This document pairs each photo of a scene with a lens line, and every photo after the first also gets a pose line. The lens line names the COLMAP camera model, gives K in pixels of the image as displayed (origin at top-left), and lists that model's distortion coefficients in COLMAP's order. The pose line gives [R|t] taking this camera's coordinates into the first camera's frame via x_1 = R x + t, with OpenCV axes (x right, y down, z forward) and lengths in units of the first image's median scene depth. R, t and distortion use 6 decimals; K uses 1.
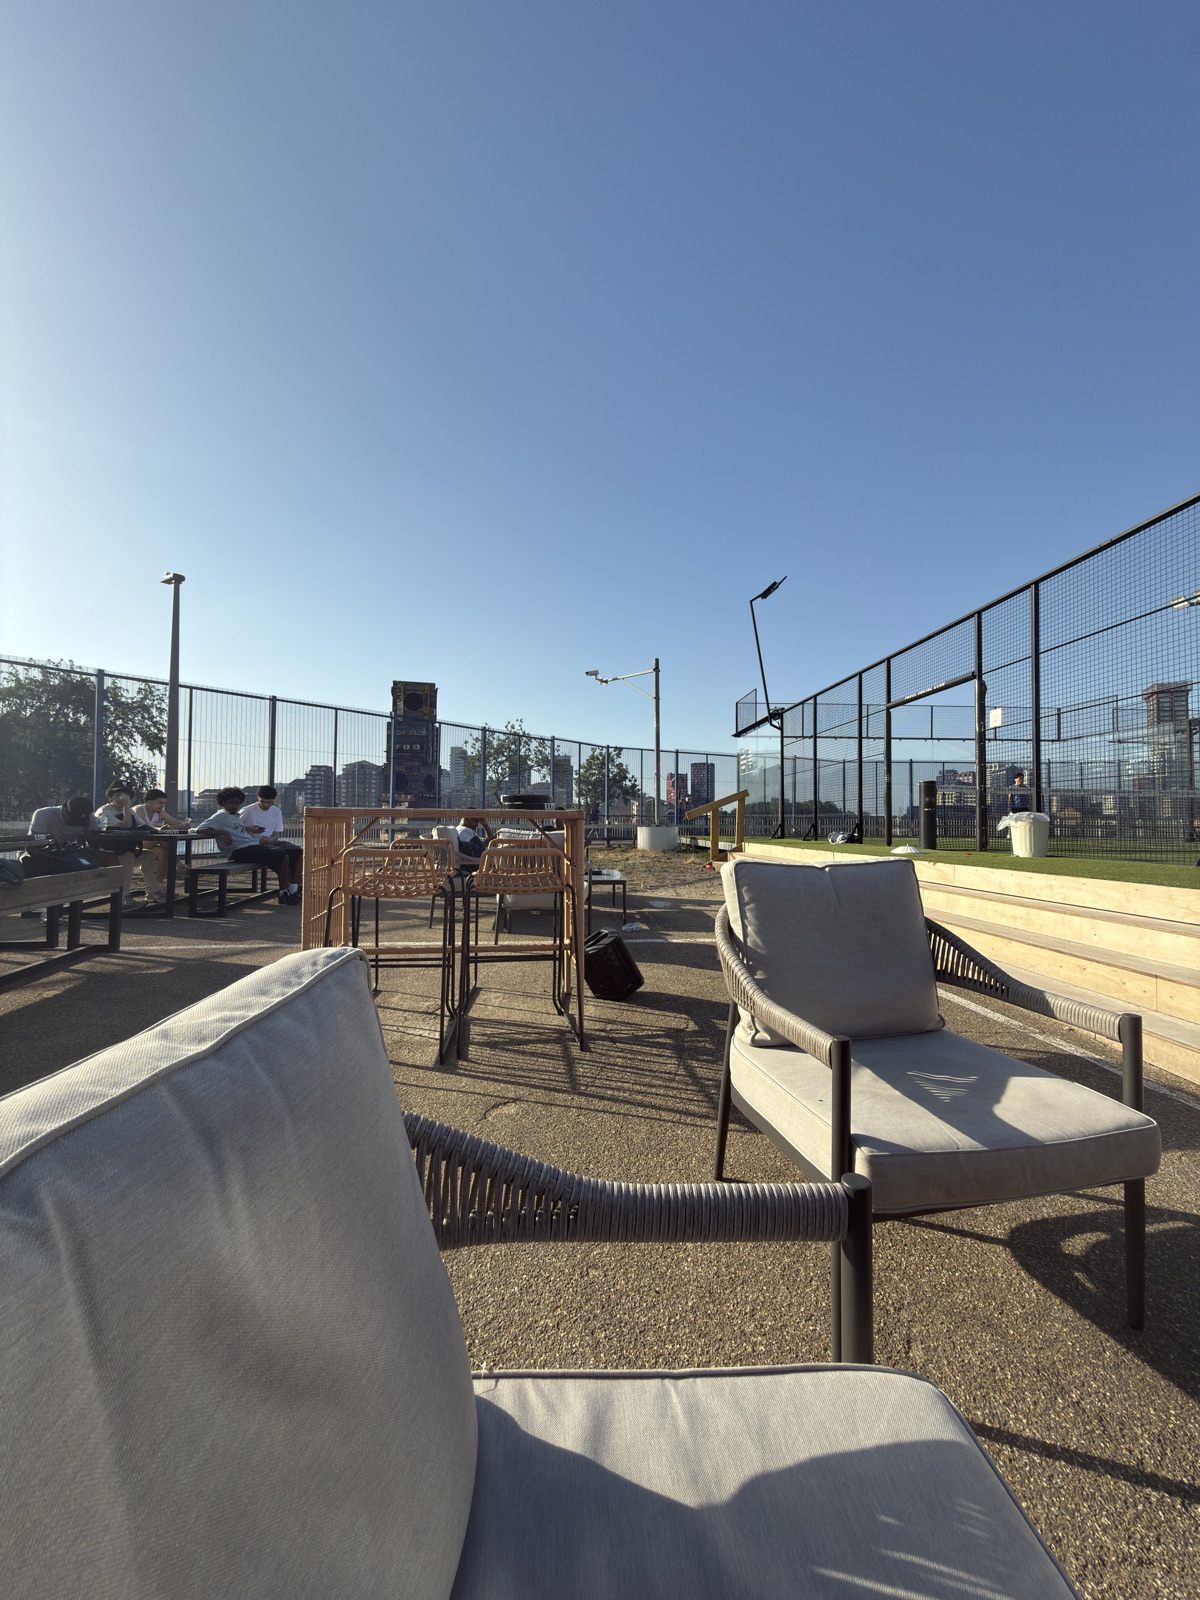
lens RADIAL K [[639.1, 0, 602.0], [0, 639.1, 797.7], [0, 0, 1]] dist [0.006472, -0.000456]
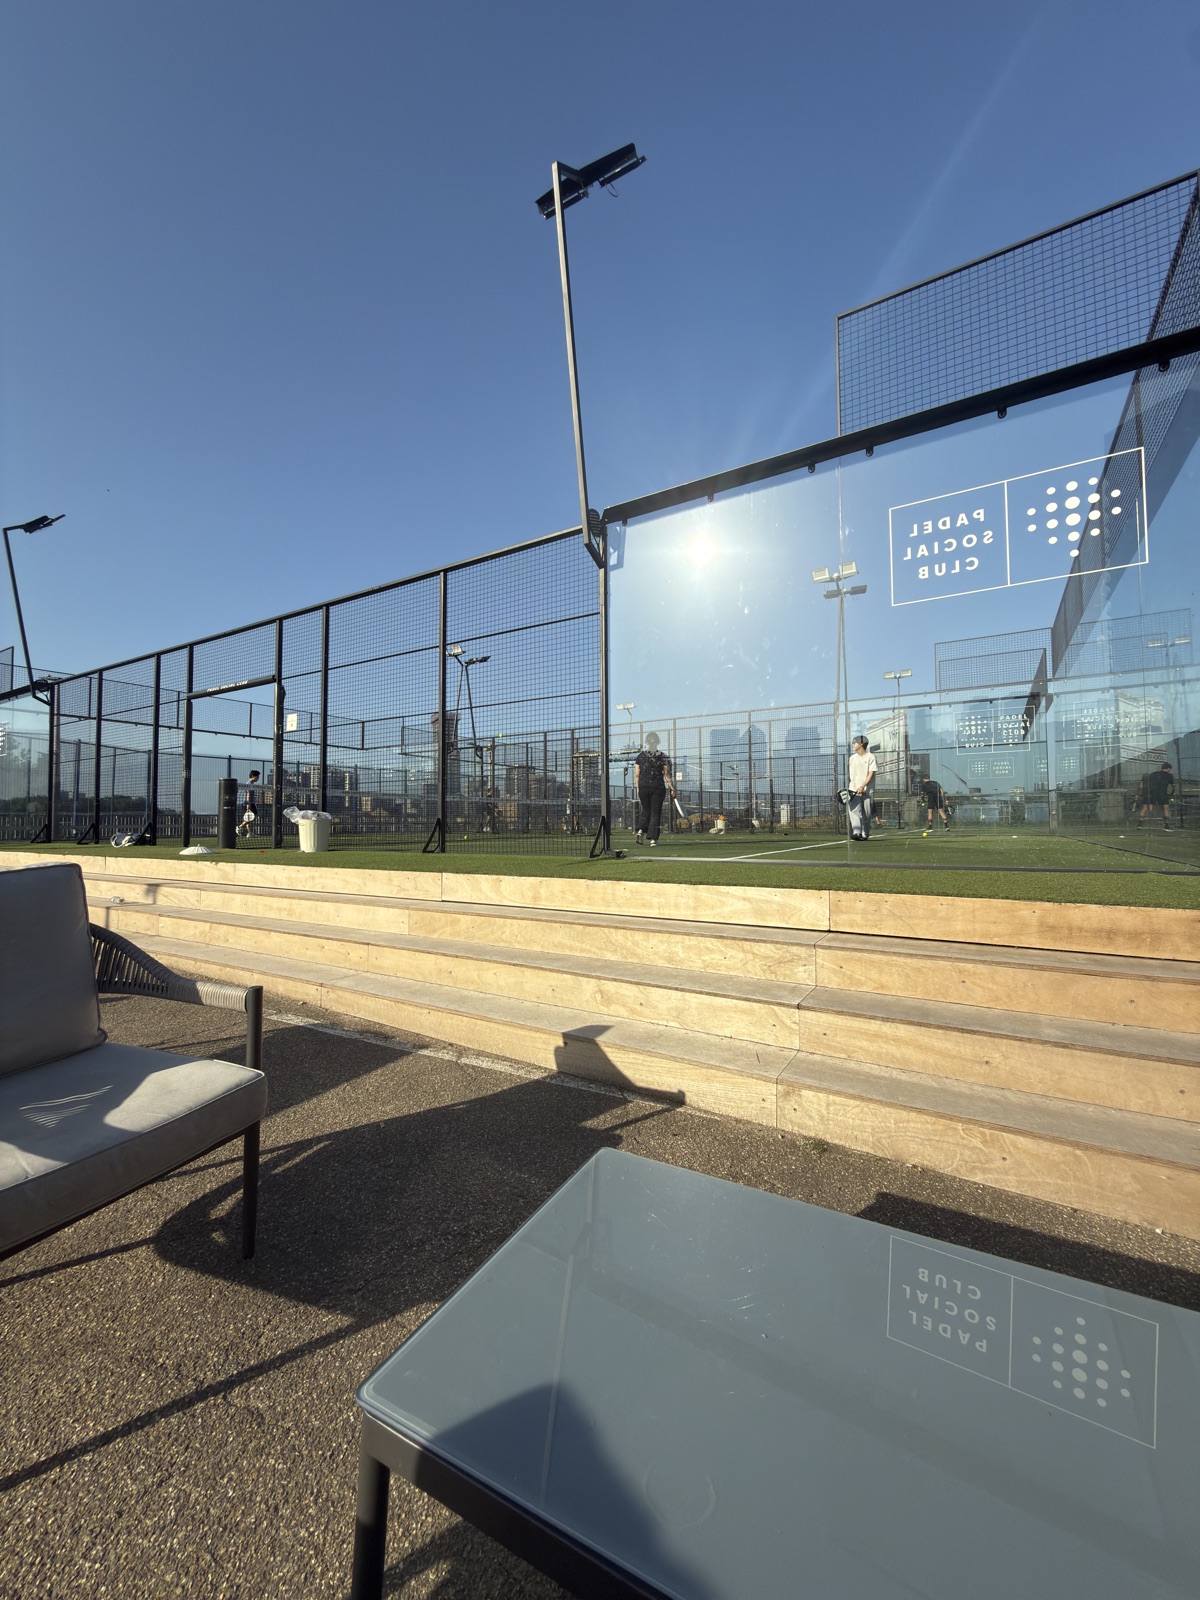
lens RADIAL K [[639.1, 0, 601.7], [0, 639.1, 797.1], [0, 0, 1]] dist [0.006472, -0.000456]
pose [[0.569569, 0.023227, 0.821616, 0.120584], [-0.024781, 0.999631, -0.011081, -0.004170], [-0.821570, -0.014049, 0.569934, -0.091749]]
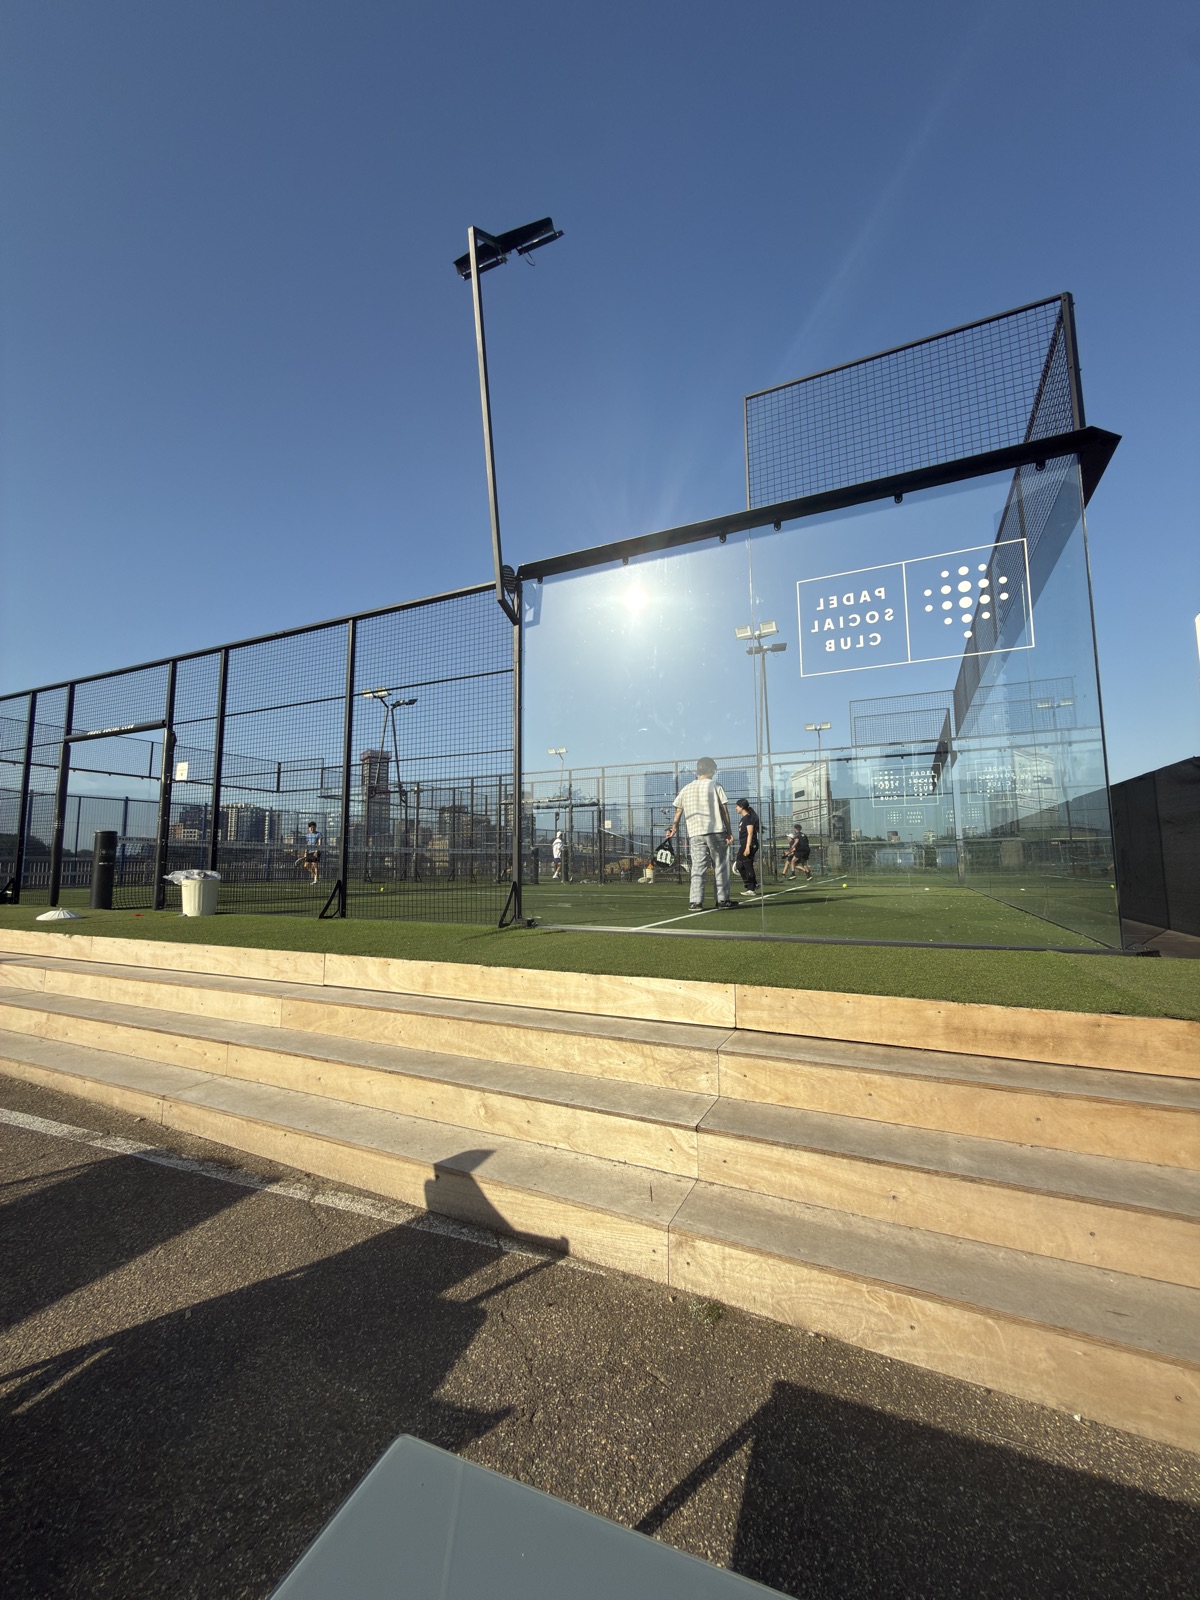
lens RADIAL K [[639.1, 0, 605.0], [0, 639.1, 796.2], [0, 0, 1]] dist [0.006472, -0.000456]
pose [[0.479327, 0.082759, 0.873726, 0.235645], [-0.026913, 0.996462, -0.079620, -0.084668], [-0.877224, 0.014649, 0.479858, -0.104236]]
